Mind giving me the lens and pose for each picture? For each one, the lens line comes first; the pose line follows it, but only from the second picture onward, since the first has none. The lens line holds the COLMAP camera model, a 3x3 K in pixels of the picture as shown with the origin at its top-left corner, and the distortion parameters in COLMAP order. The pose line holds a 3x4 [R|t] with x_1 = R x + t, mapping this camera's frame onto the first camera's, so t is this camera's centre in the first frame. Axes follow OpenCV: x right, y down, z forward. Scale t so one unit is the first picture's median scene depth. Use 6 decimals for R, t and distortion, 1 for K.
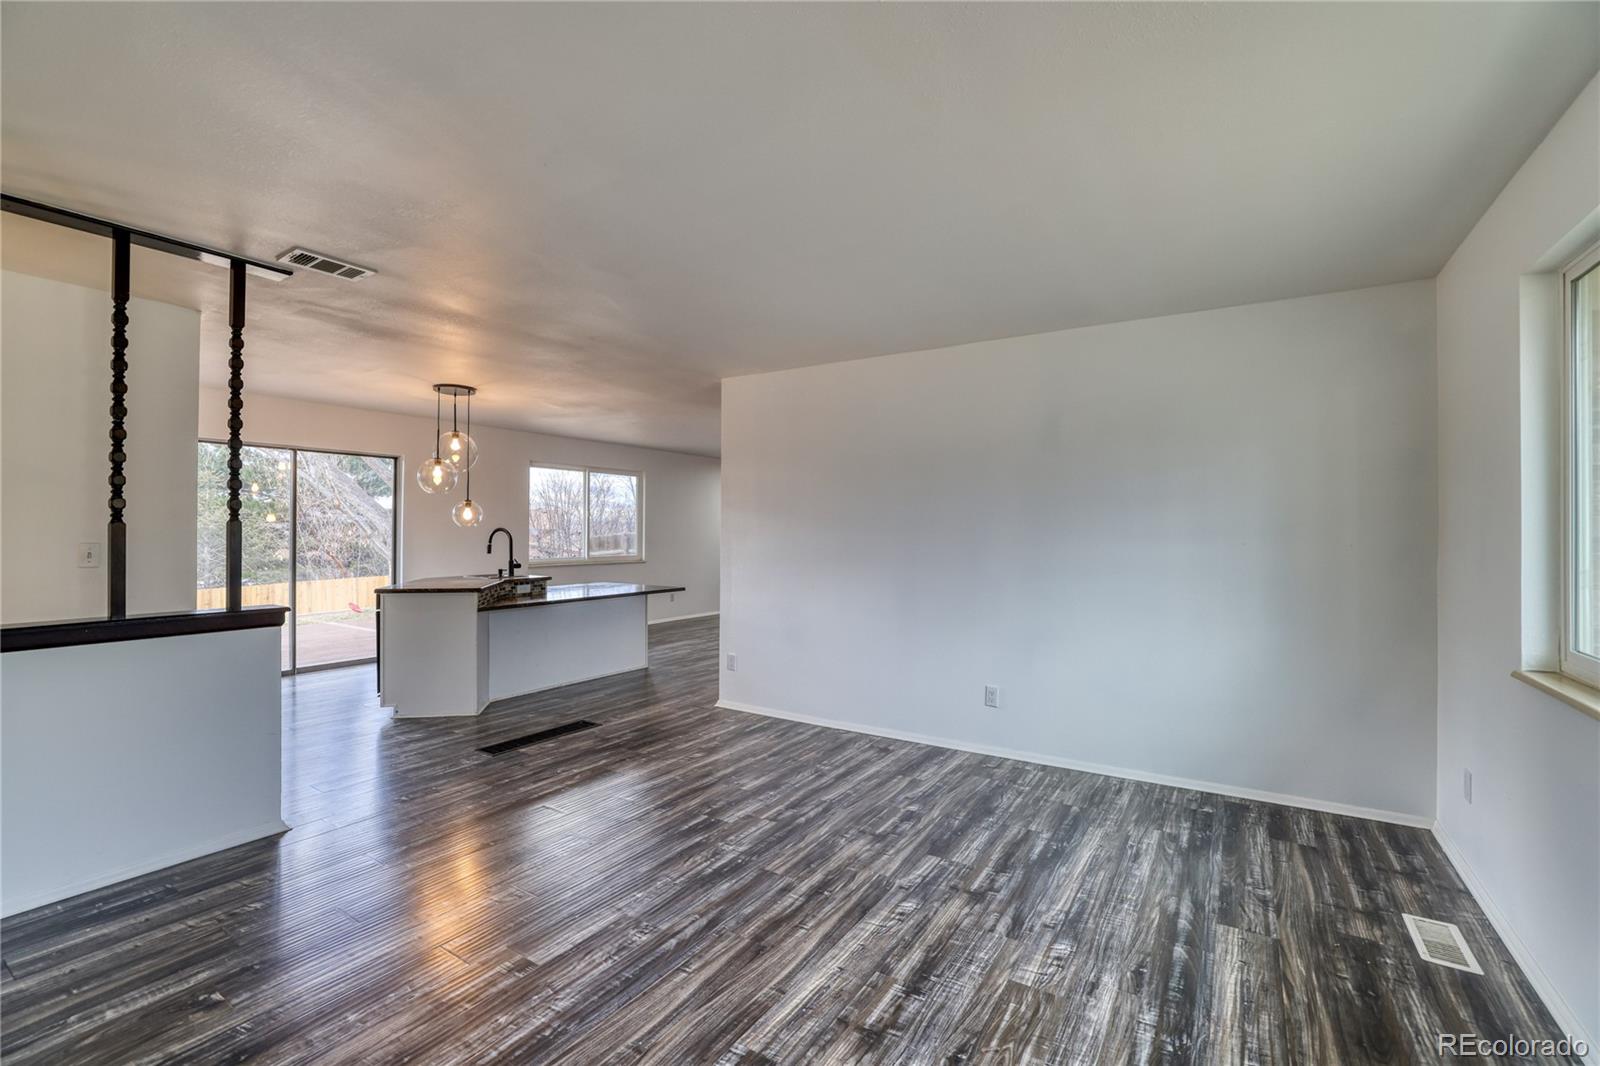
lens RADIAL K [[697.5, 0, 807.5], [0, 697.5, 524.1], [0, 0, 1]] dist [-0.034540, 0.007616]
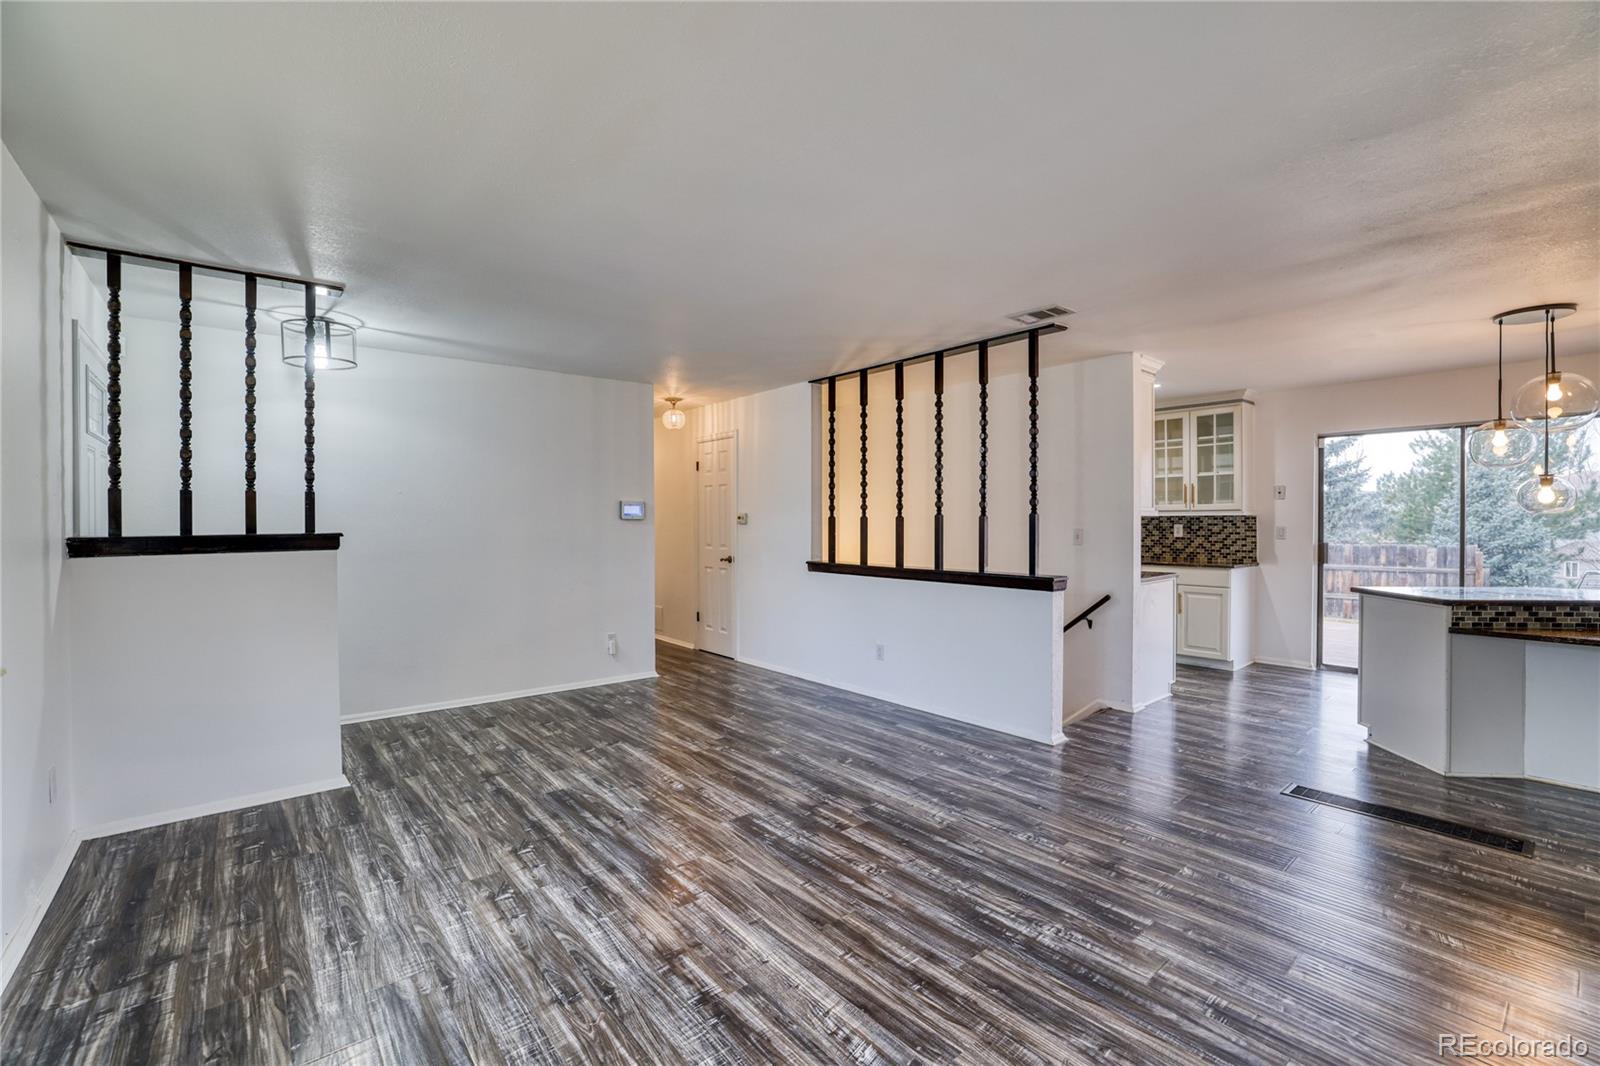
lens RADIAL K [[697.5, 0, 784.5], [0, 697.5, 521.4], [0, 0, 1]] dist [-0.034540, 0.007616]
pose [[-0.329679, -0.003472, -0.944087, 0.874369], [0.009541, 0.999930, -0.007010, 0.020646], [0.944045, -0.011319, -0.329623, 1.222114]]
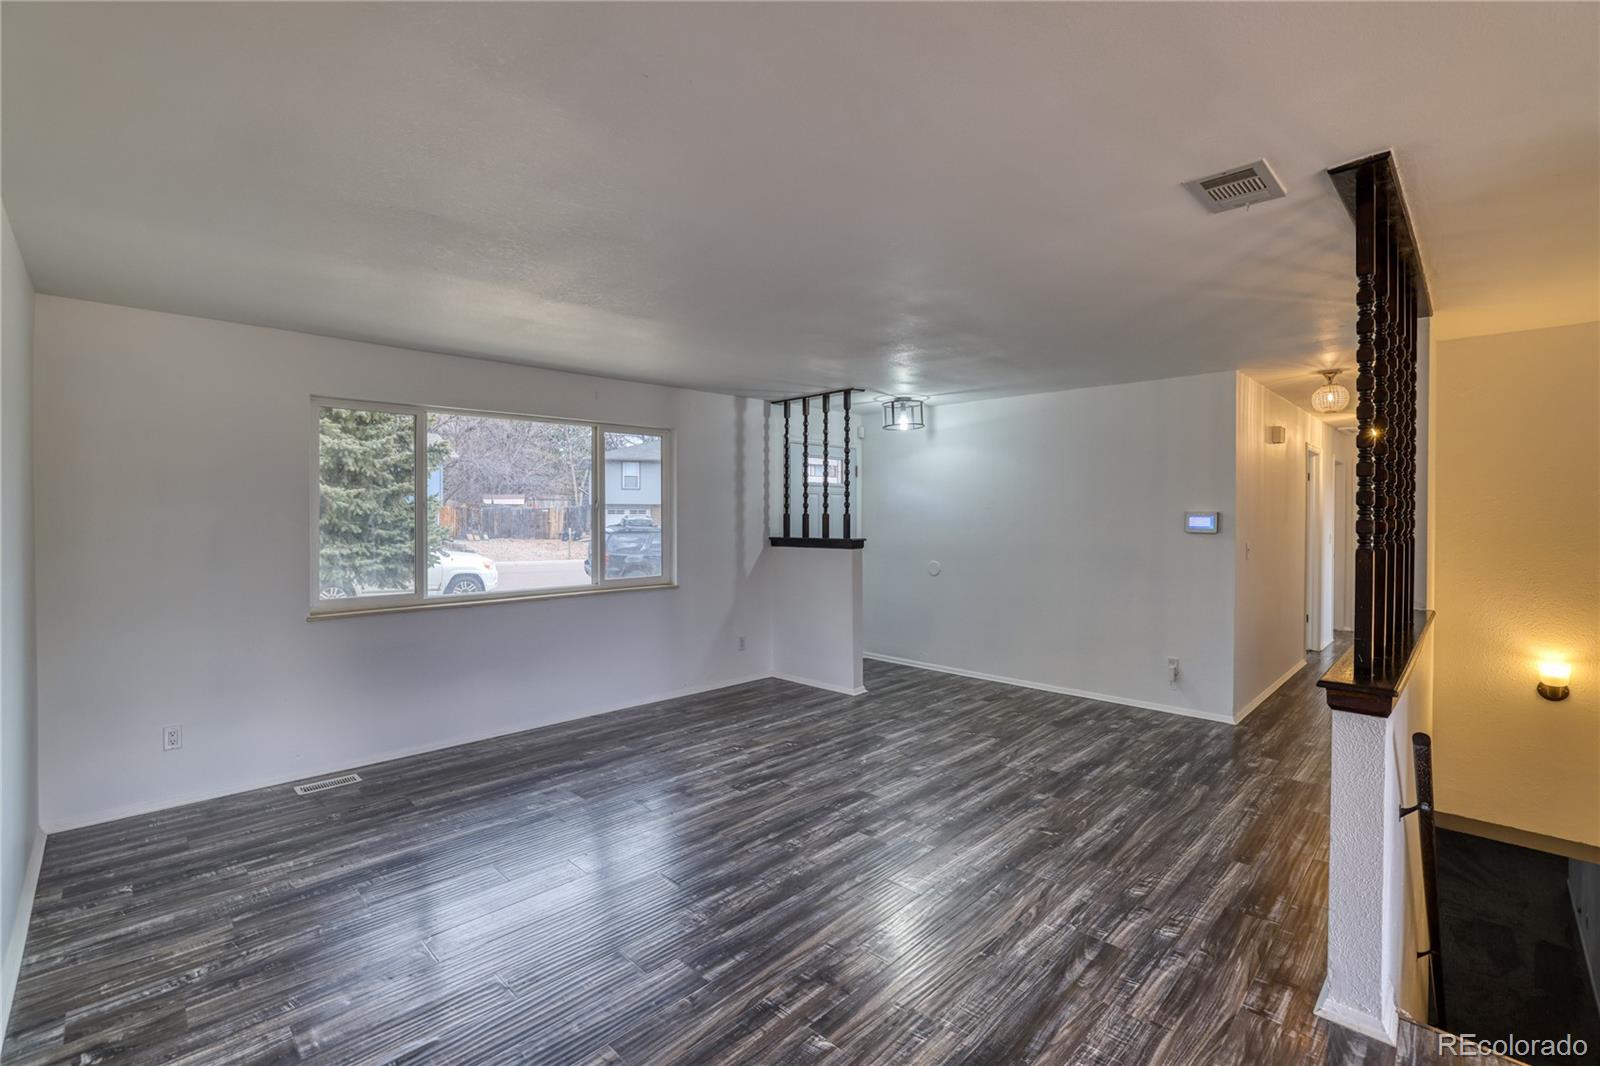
lens RADIAL K [[697.5, 0, 774.6], [0, 697.5, 535.3], [0, 0, 1]] dist [-0.034540, 0.007616]
pose [[-0.971279, -0.011886, 0.237647, -0.509649], [-0.006688, 0.999721, 0.022668, -0.041874], [-0.237850, 0.020428, -0.971087, 2.260442]]
